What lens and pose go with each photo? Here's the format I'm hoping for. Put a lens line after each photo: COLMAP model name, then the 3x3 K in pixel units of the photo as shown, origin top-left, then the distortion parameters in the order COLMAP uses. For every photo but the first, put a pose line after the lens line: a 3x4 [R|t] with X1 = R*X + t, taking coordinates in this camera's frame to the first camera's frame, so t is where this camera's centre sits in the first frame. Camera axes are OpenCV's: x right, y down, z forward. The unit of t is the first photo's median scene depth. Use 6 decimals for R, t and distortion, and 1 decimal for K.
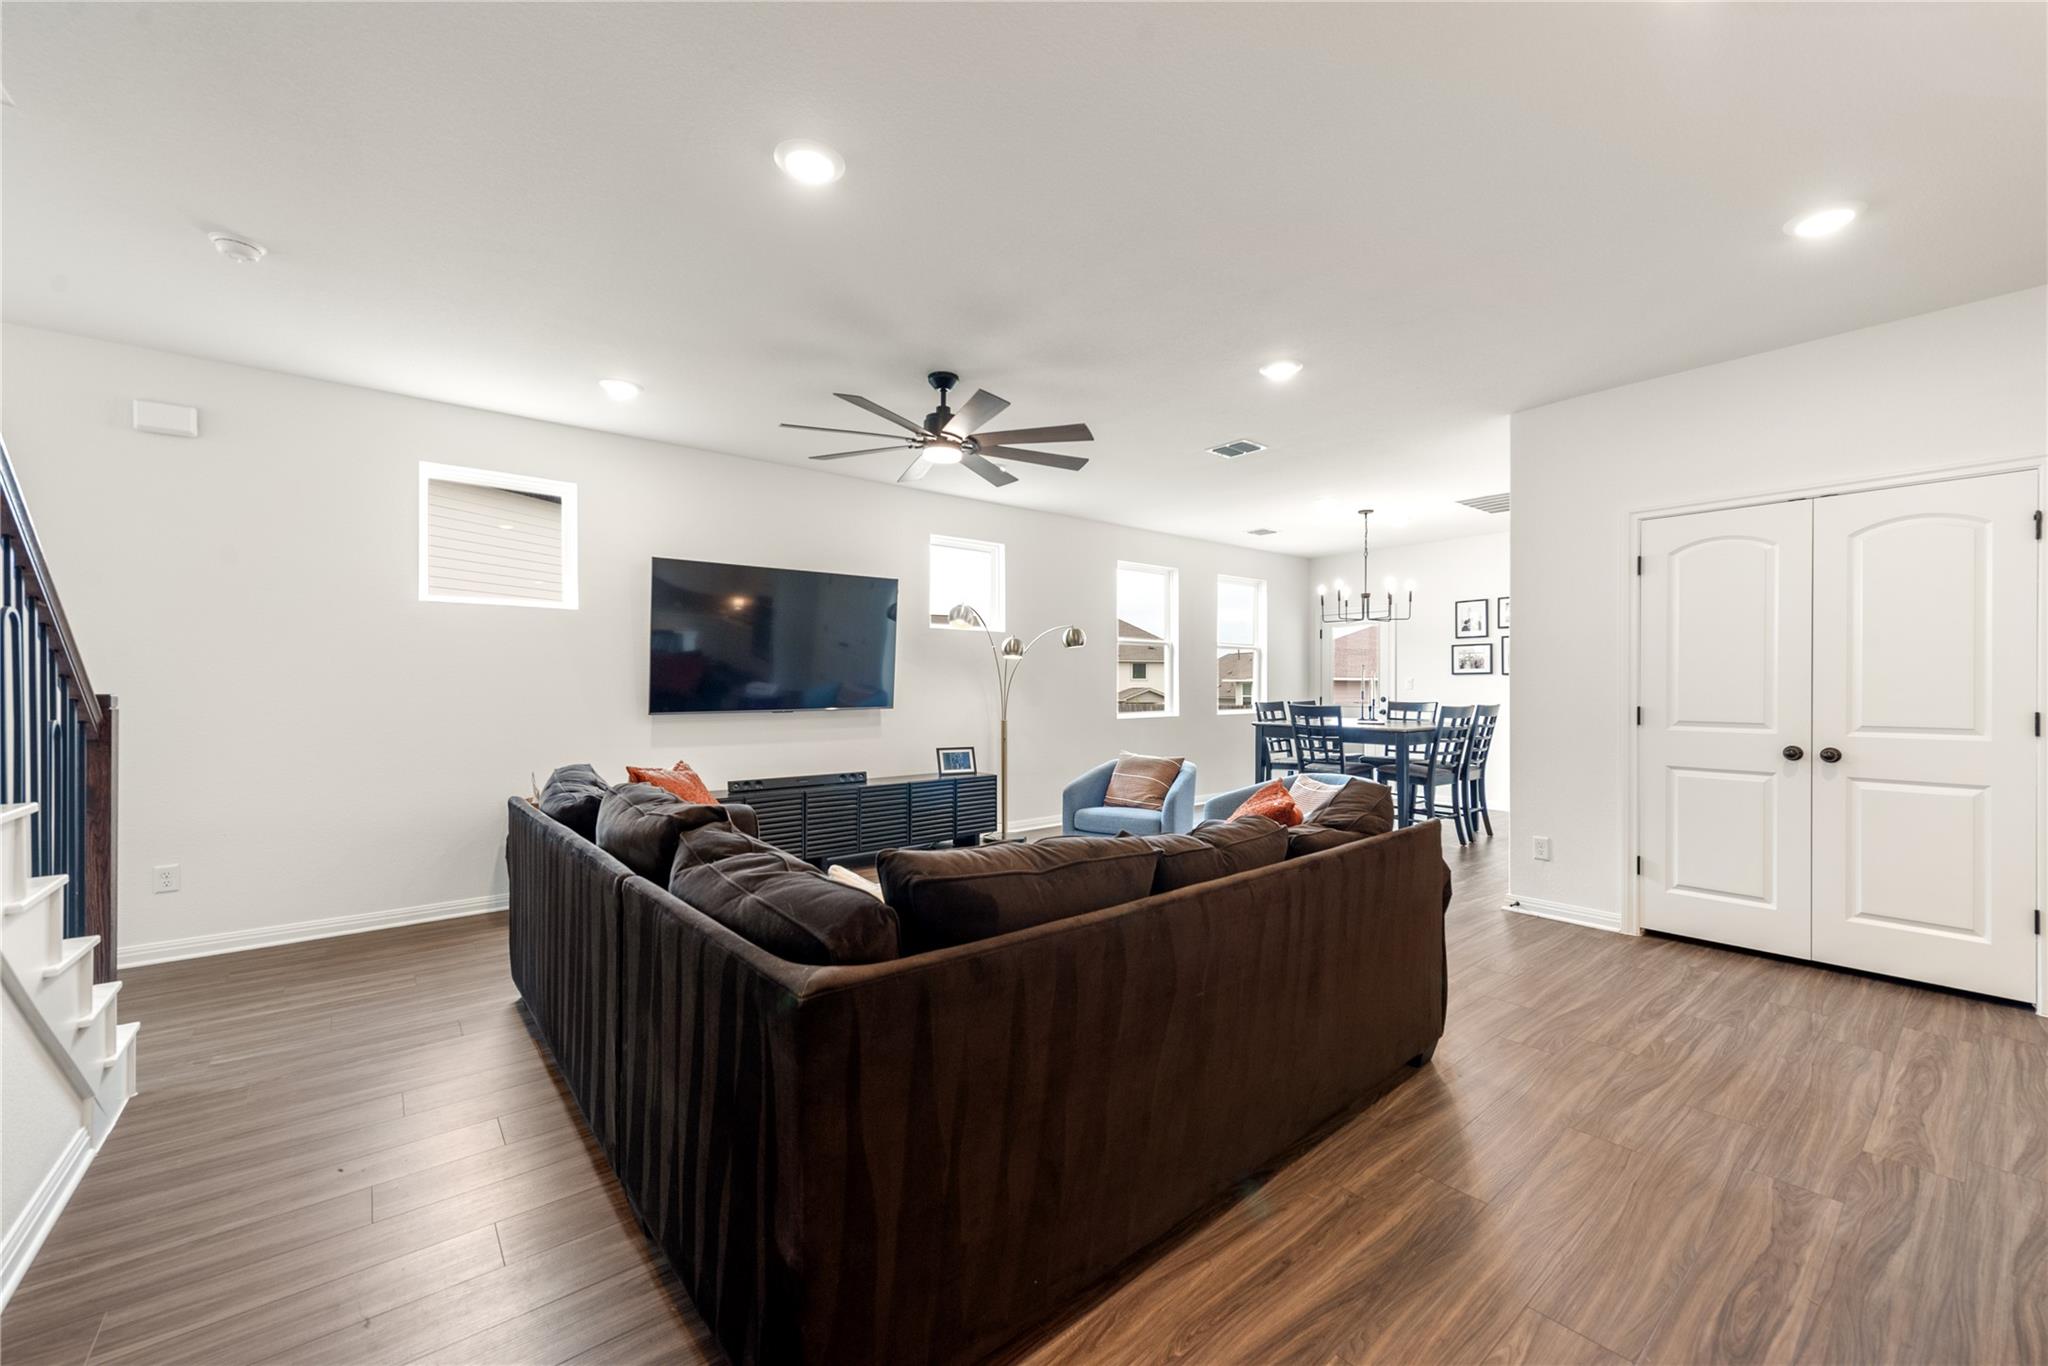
lens RADIAL K [[806.7, 0, 1032.0], [0, 806.7, 683.0], [0, 0, 1]] dist [0.012325, -0.003863]
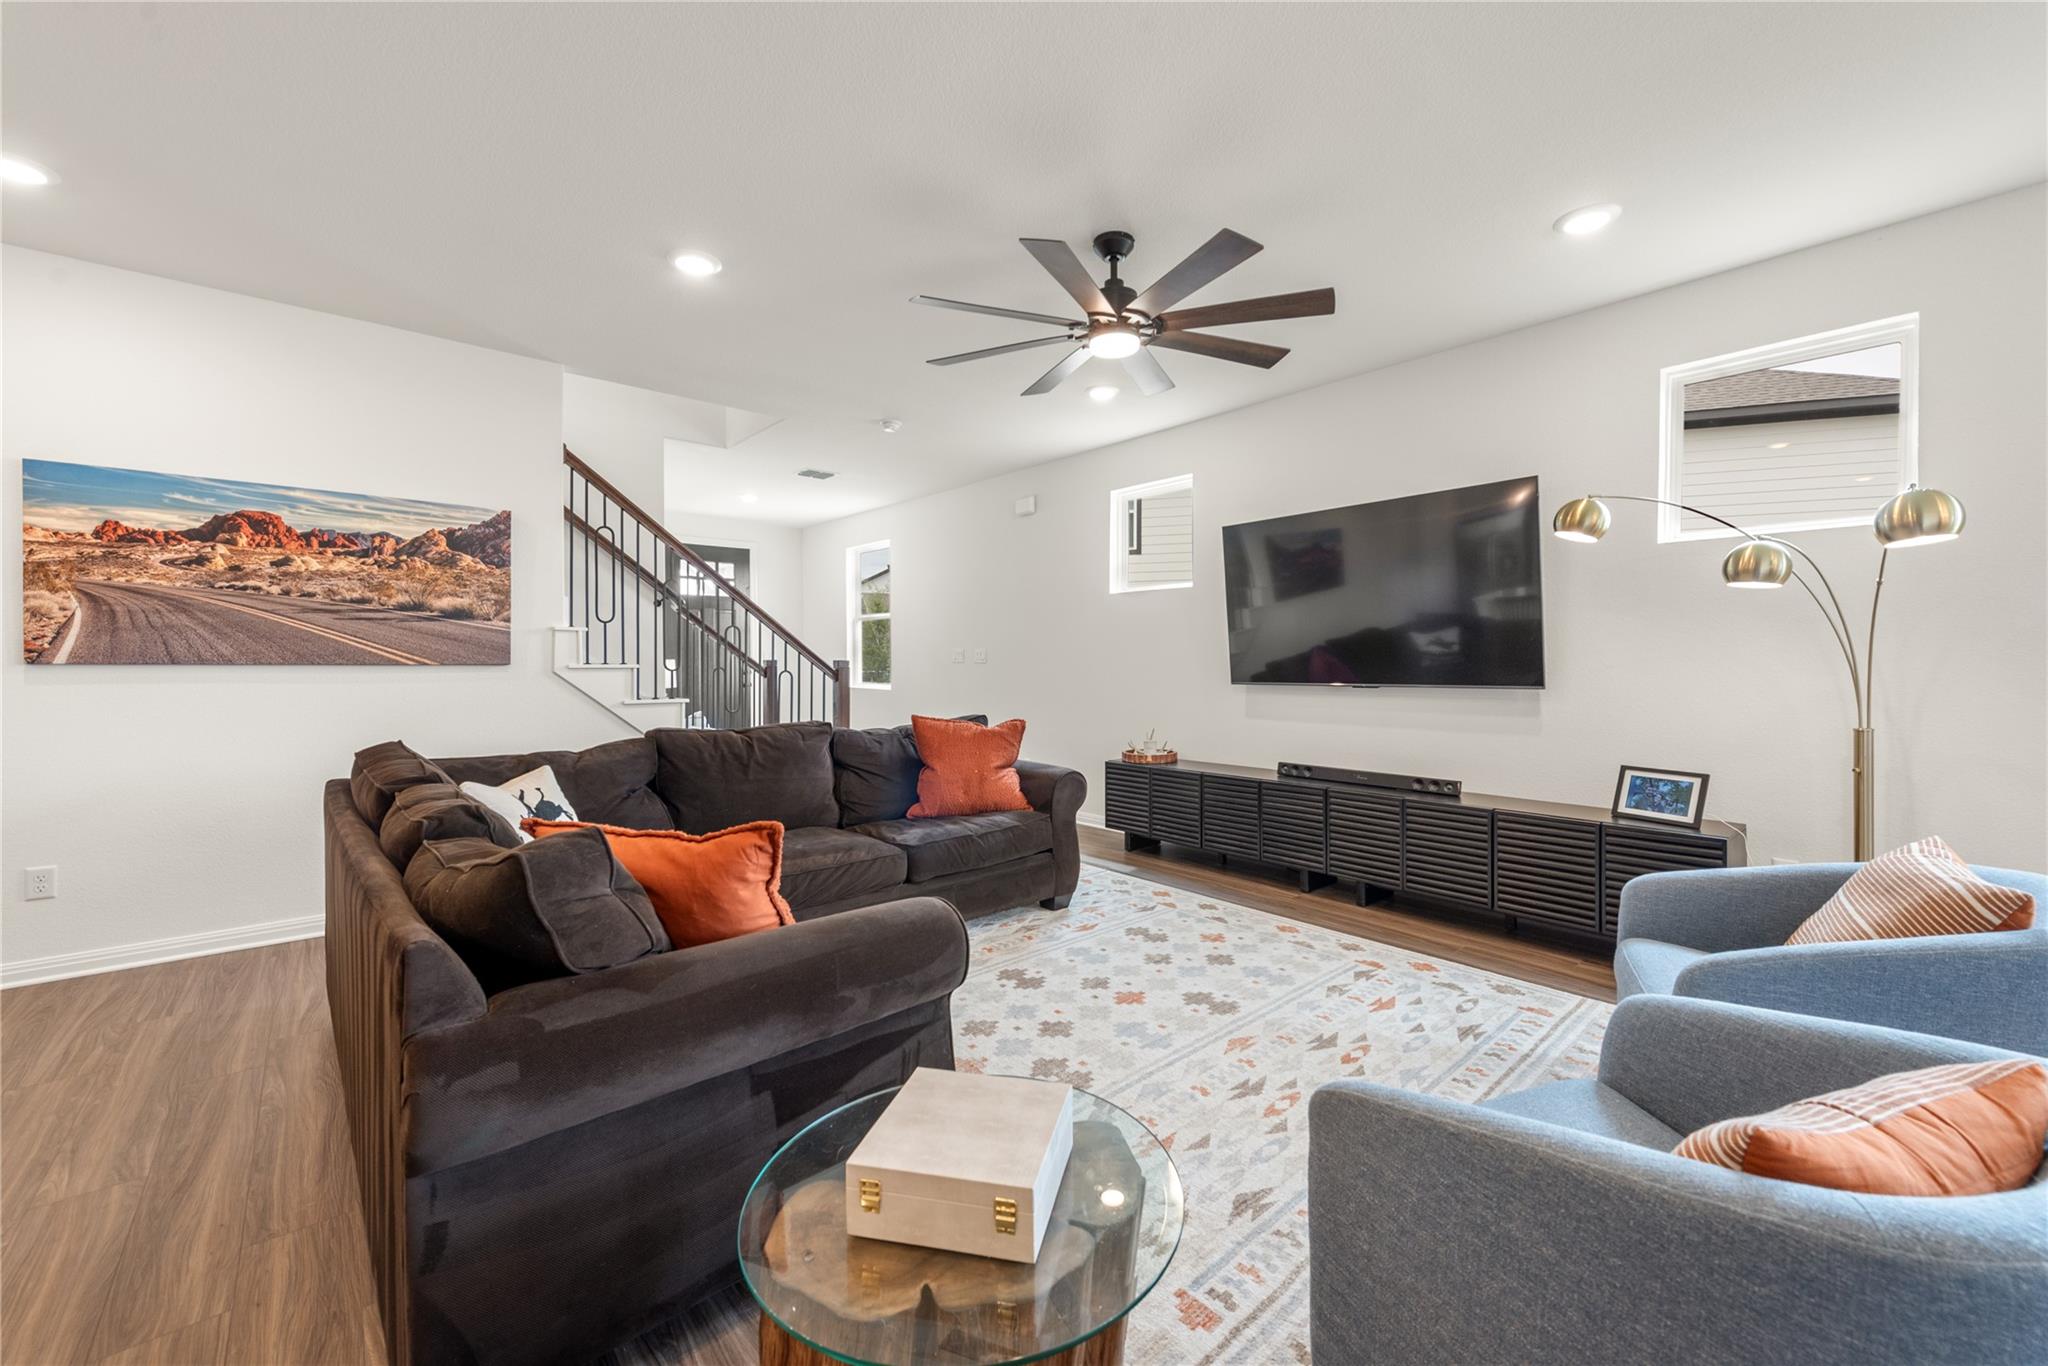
lens RADIAL K [[806.7, 0, 1034.4], [0, 806.7, 665.0], [0, 0, 1]] dist [0.012325, -0.003863]
pose [[0.028472, 0.002910, -0.999590, 0.419289], [0.004101, 0.999987, 0.003028, 0.009389], [0.999586, -0.004186, 0.028459, 0.585953]]
